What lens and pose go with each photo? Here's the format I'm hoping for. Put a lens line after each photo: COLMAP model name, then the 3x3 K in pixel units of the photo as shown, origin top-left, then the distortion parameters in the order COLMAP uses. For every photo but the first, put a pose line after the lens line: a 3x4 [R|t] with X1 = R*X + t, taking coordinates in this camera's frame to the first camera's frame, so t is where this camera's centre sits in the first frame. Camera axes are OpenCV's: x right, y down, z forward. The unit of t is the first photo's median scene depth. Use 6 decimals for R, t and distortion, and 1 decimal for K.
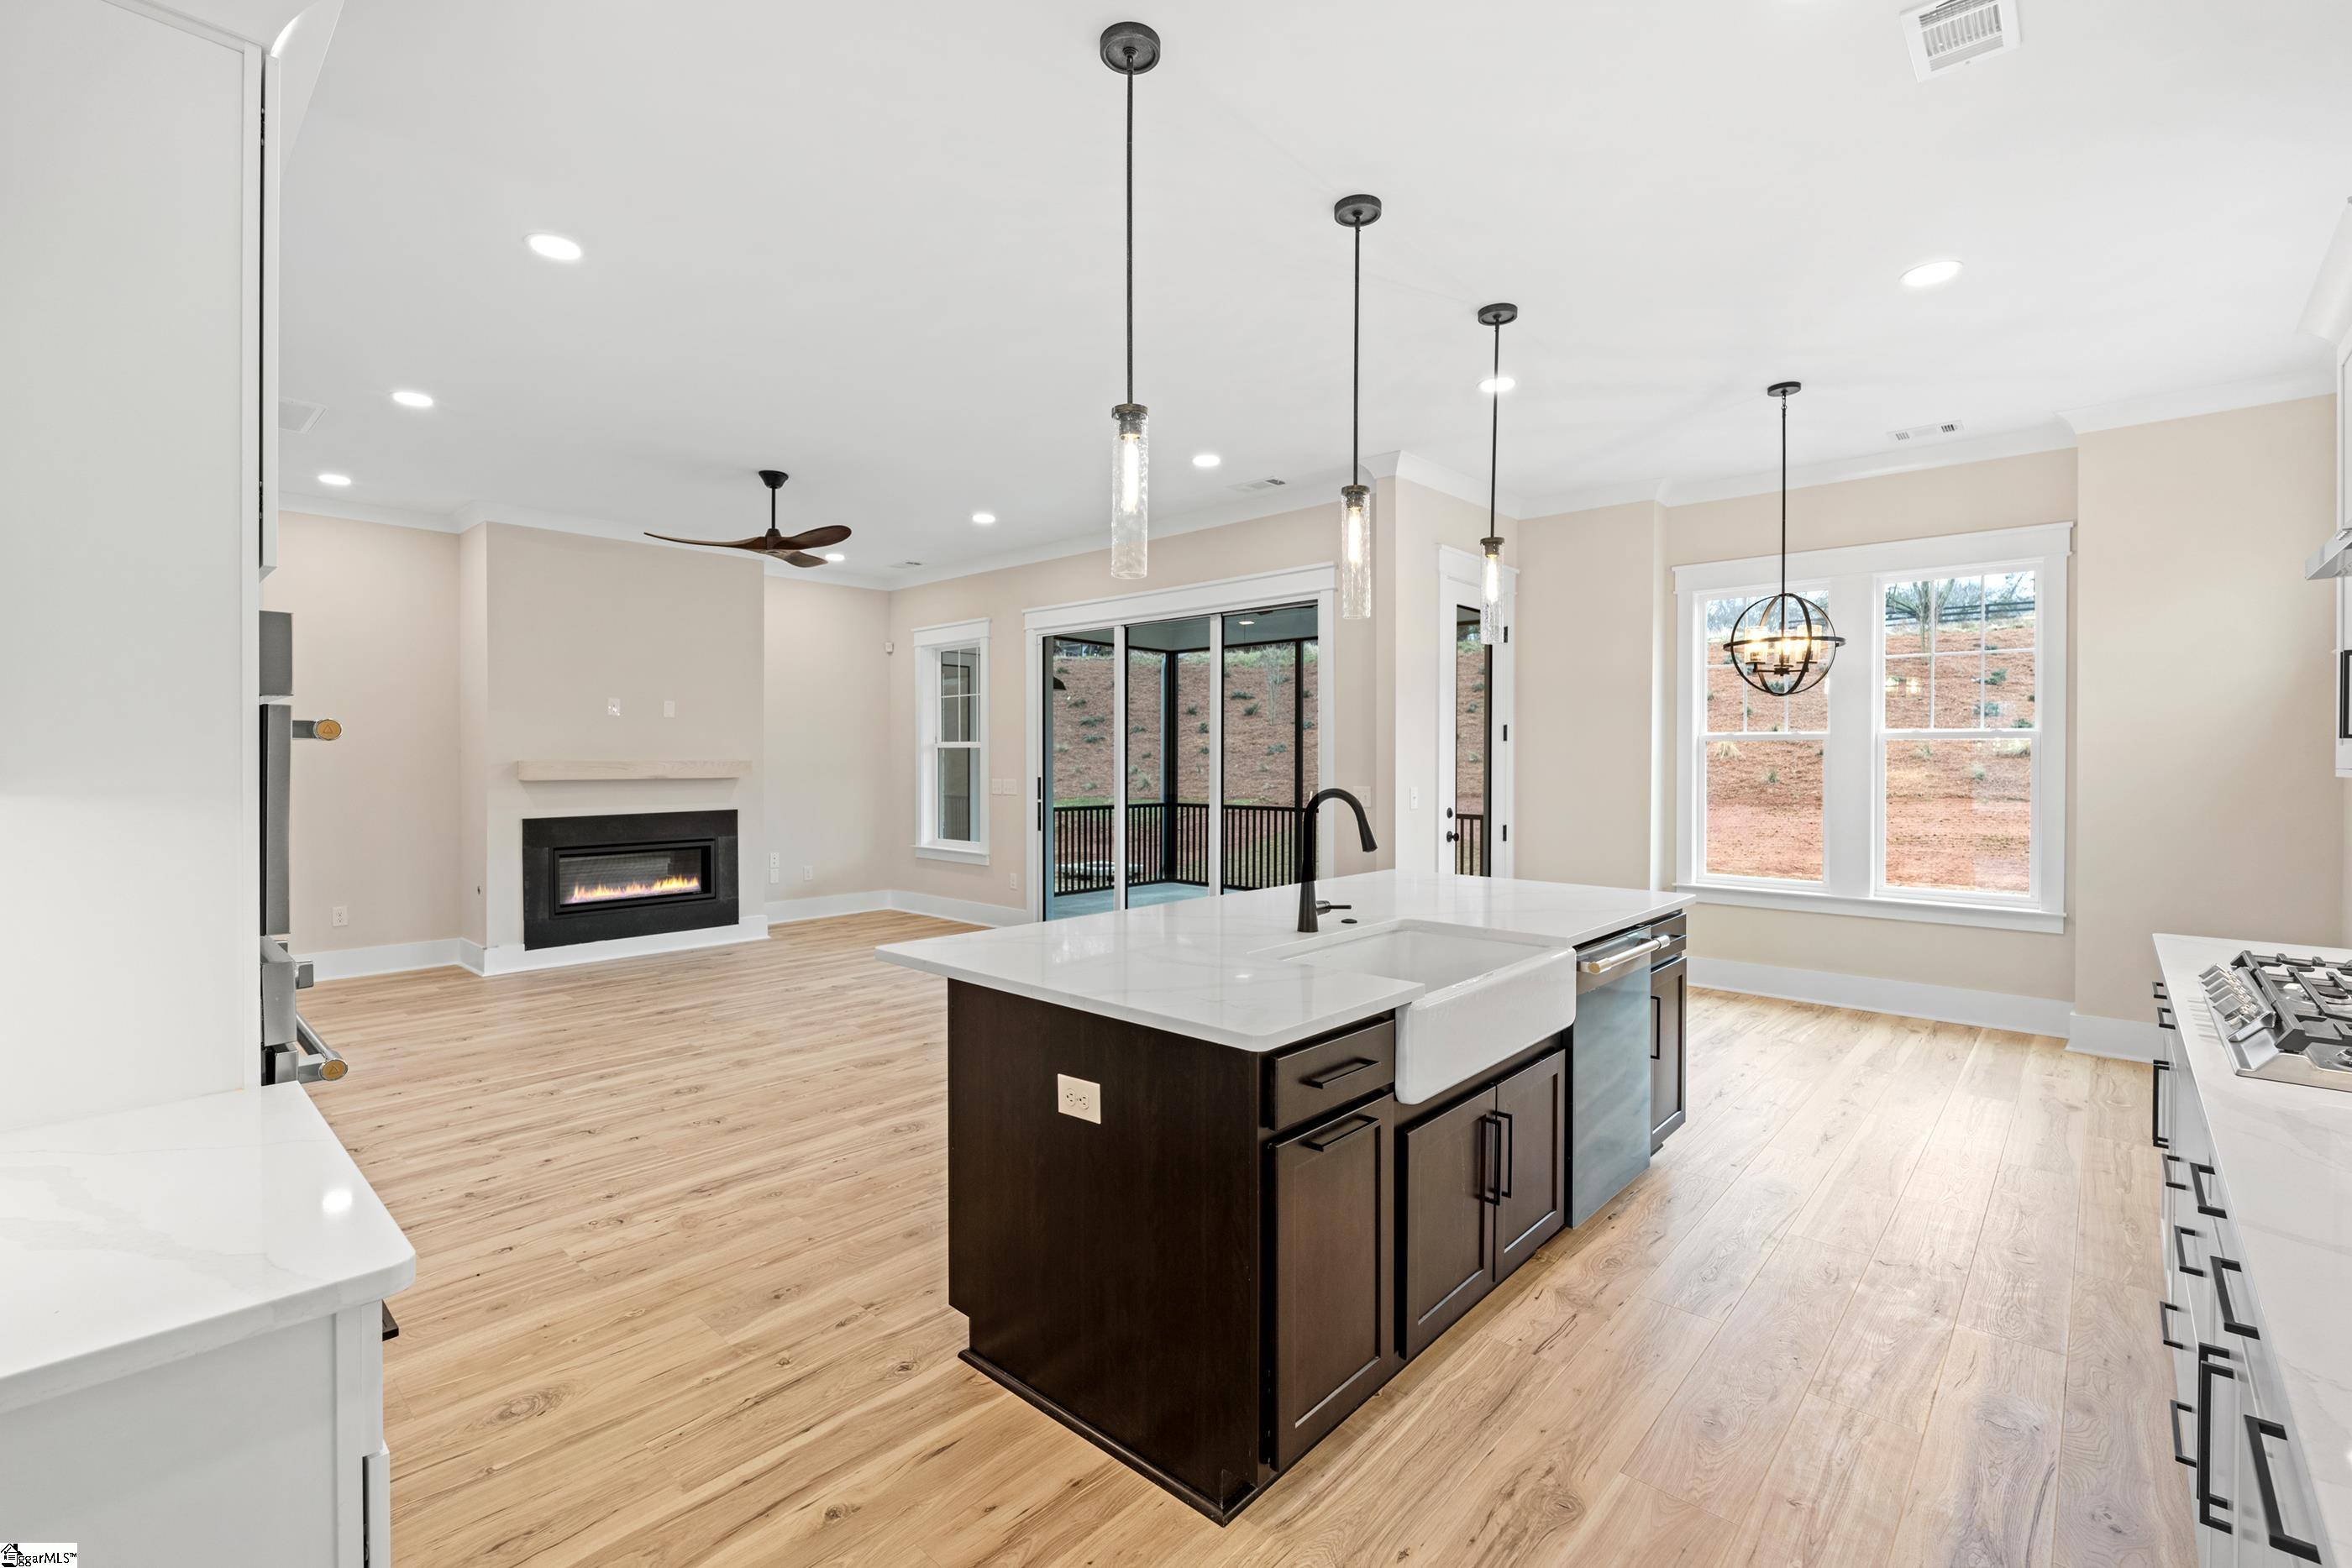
lens RADIAL K [[1028.8, 0, 1169.3], [0, 1028.8, 768.5], [0, 0, 1]] dist [-0.005974, 0.000128]
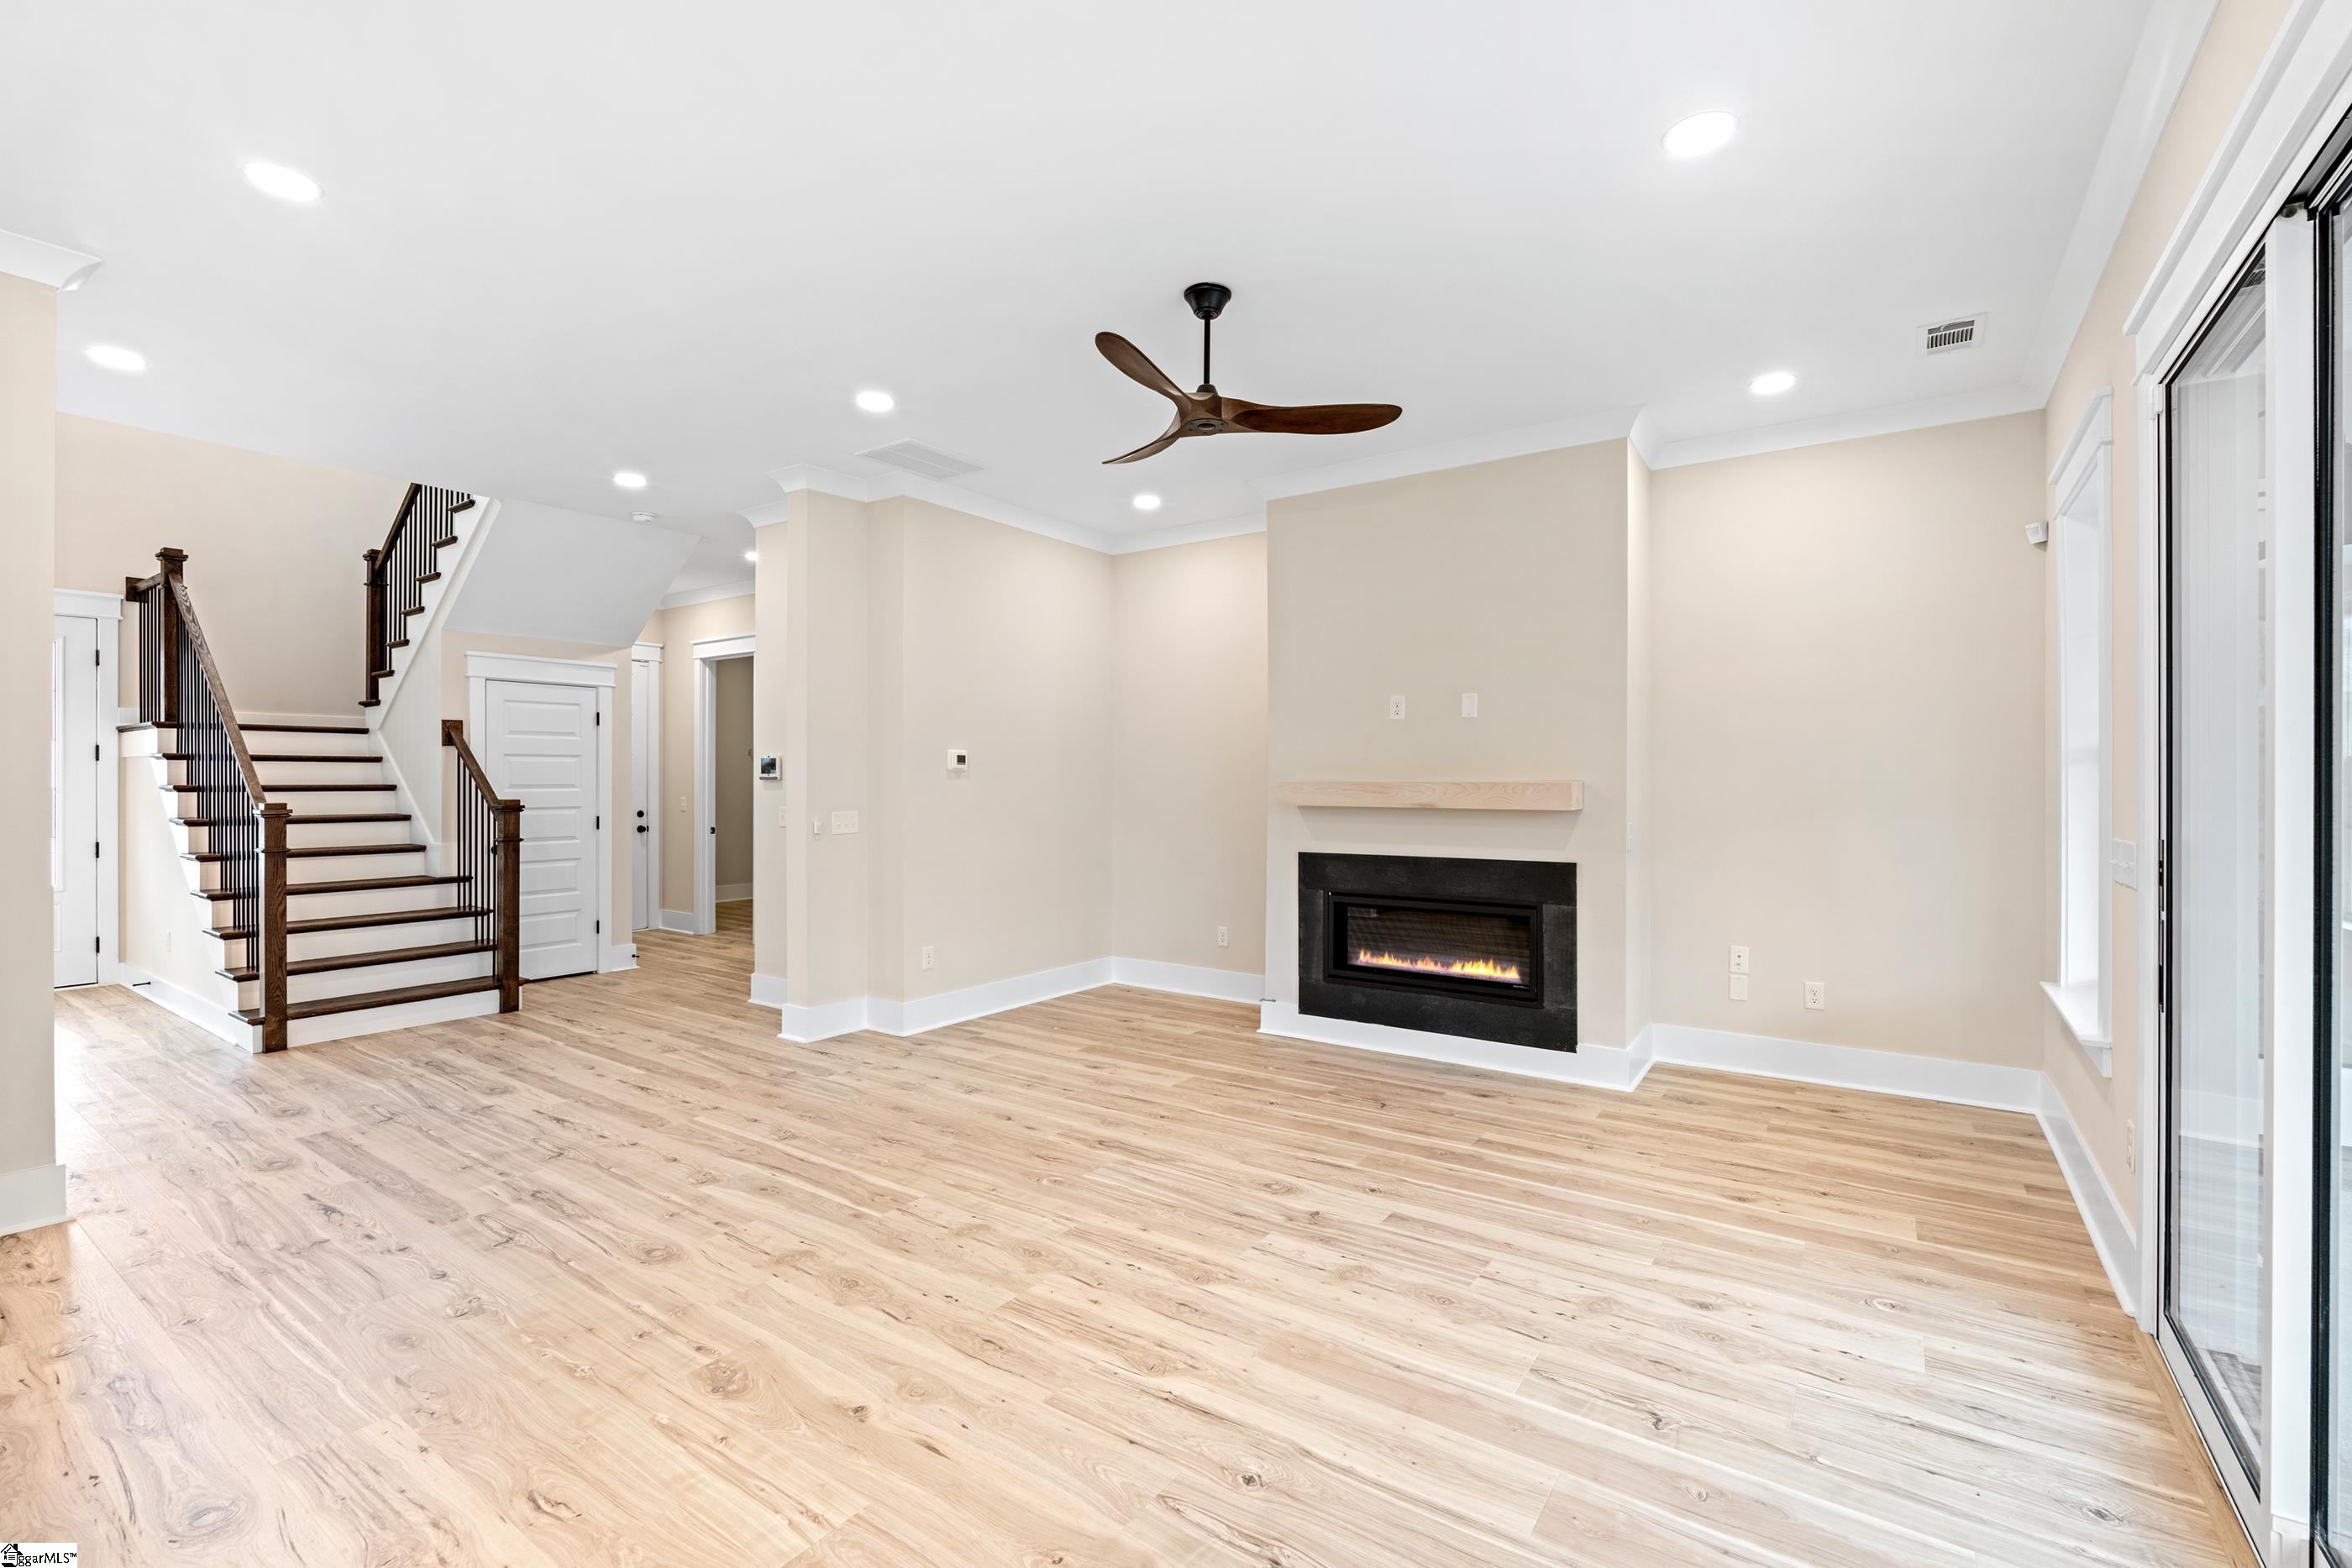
lens RADIAL K [[1020.5, 0, 1176.0], [0, 1020.5, 784.0], [0, 0, 1]] dist [-0.005581, -0.000241]
pose [[0.134595, 0.004275, -0.990891, 0.166335], [-0.009578, 0.999950, 0.003013, -0.007253], [0.990854, 0.009086, 0.134629, 0.799336]]
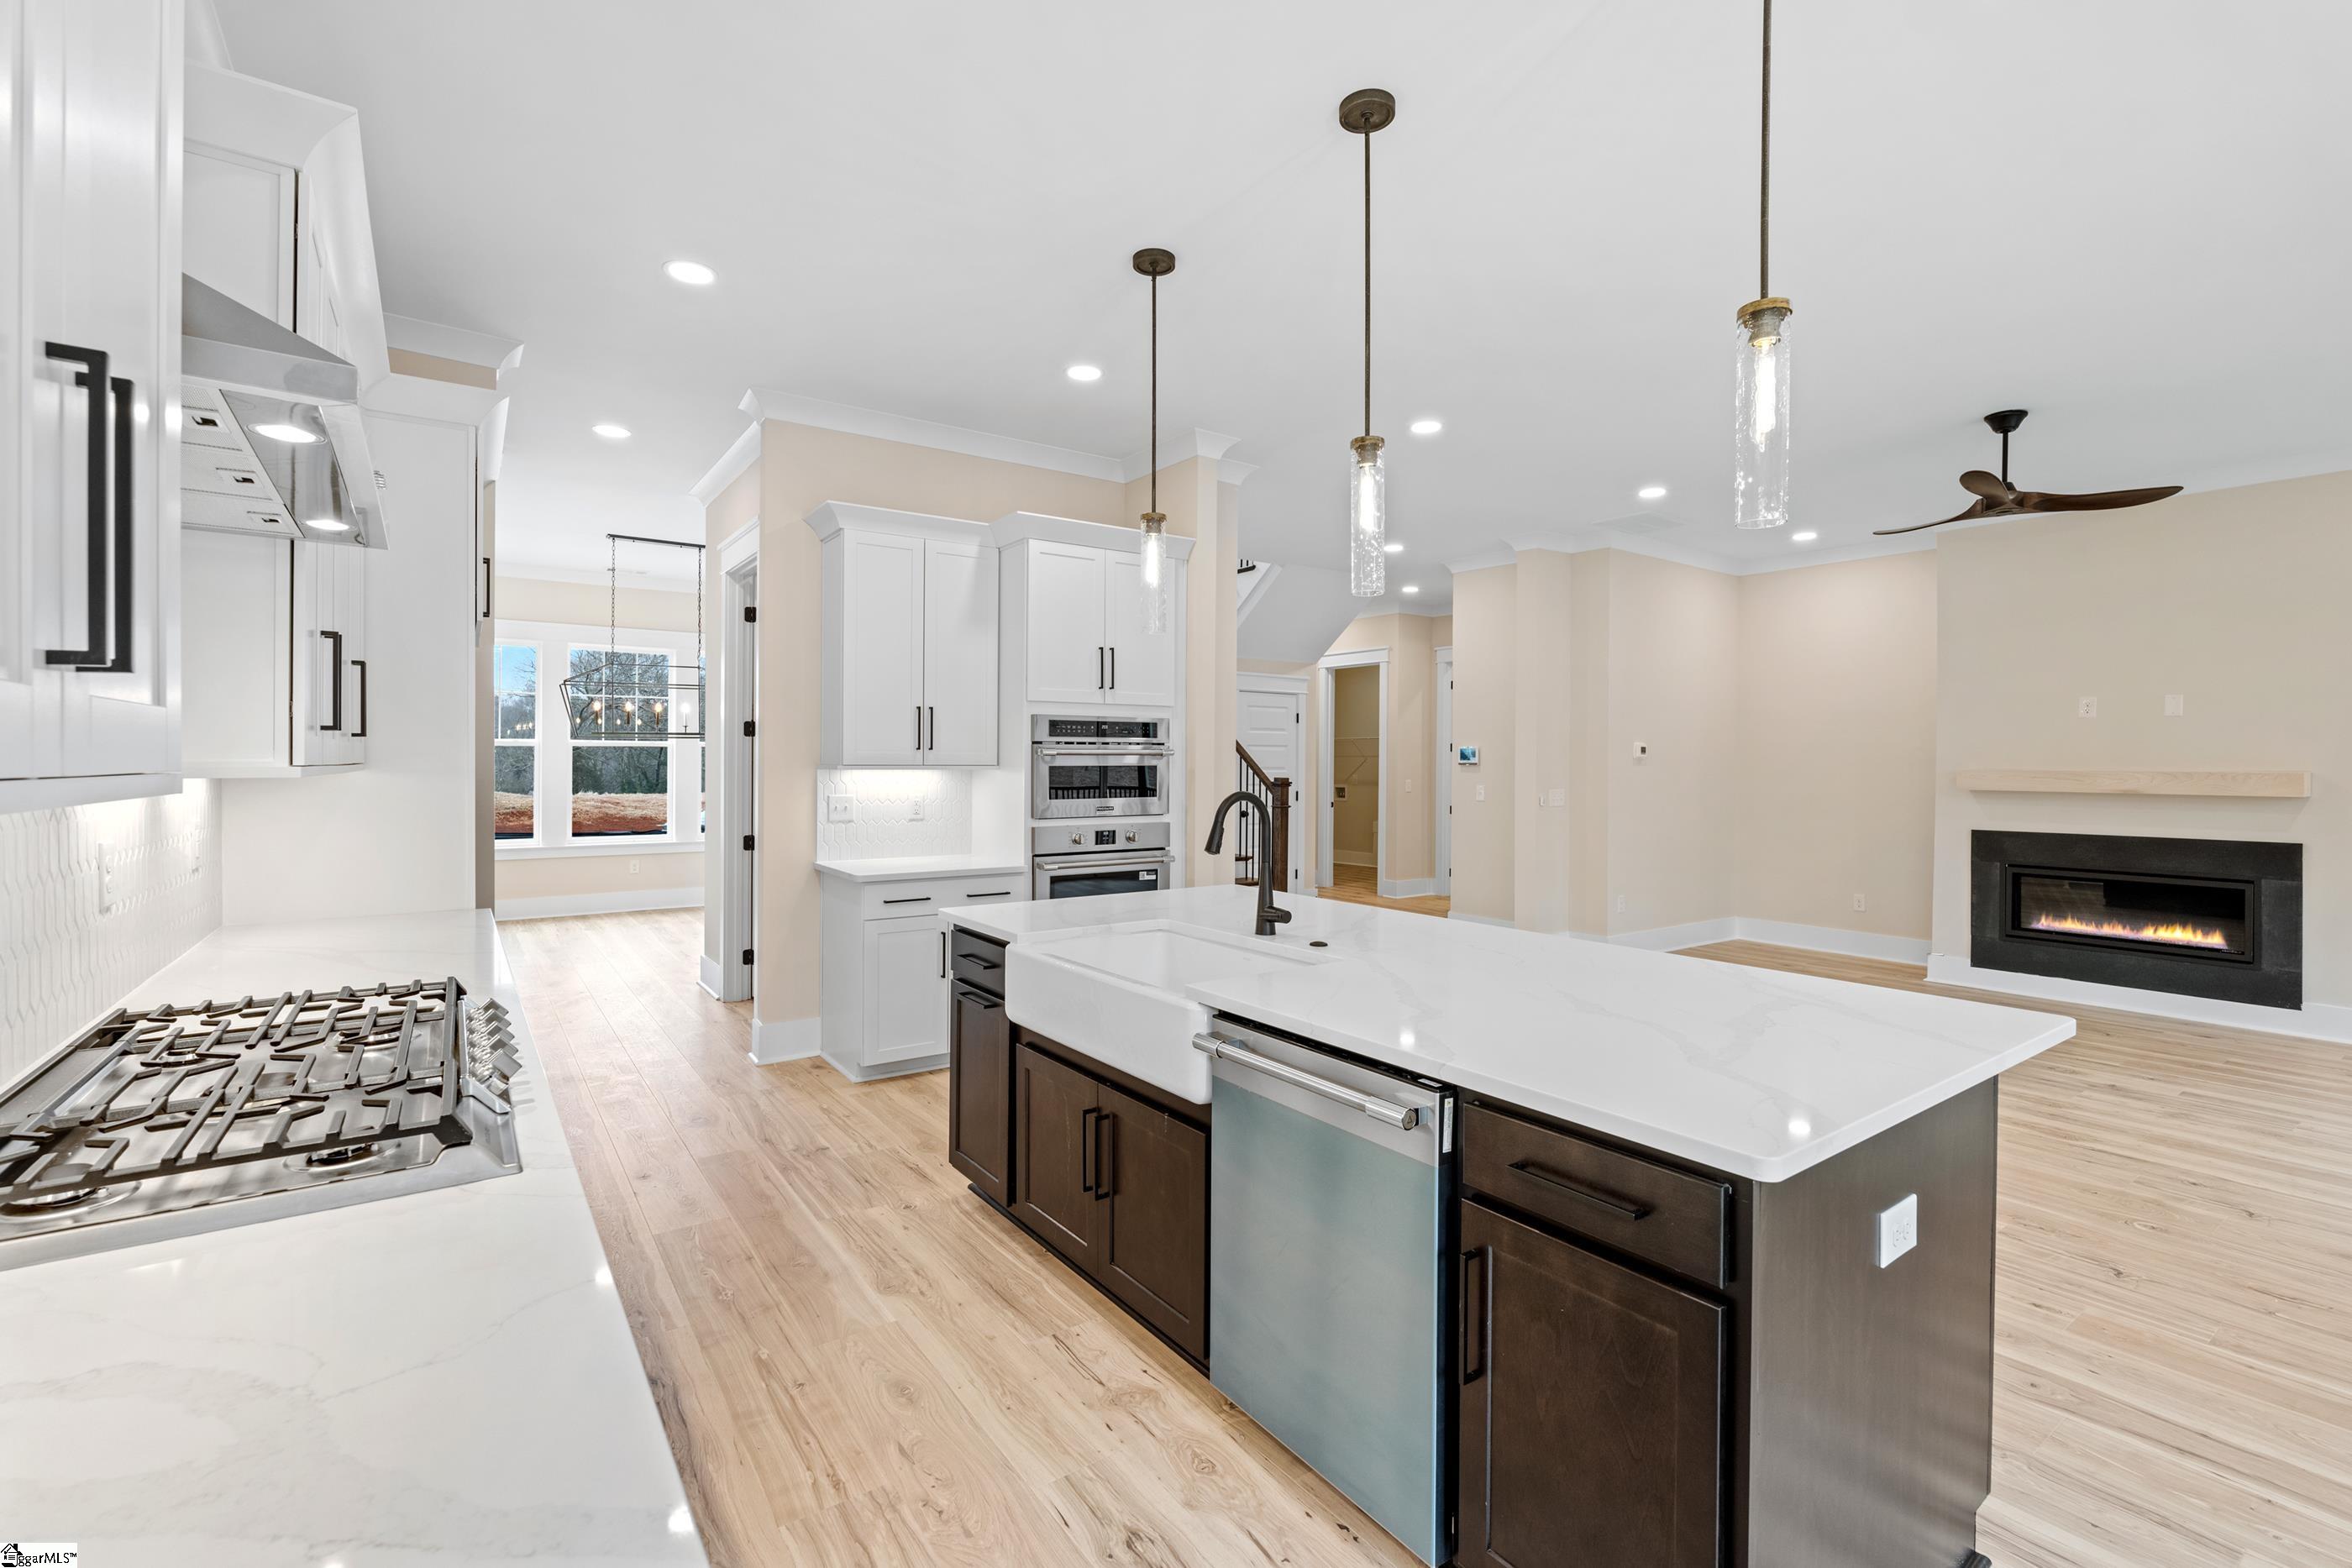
lens RADIAL K [[1028.8, 0, 1169.3], [0, 1028.8, 768.5], [0, 0, 1]] dist [-0.005974, 0.000128]
pose [[-0.211800, 0.003478, -0.977307, 0.476046], [-0.016285, 0.999842, 0.007088, -0.003389], [0.977177, 0.017416, -0.211710, 0.469877]]
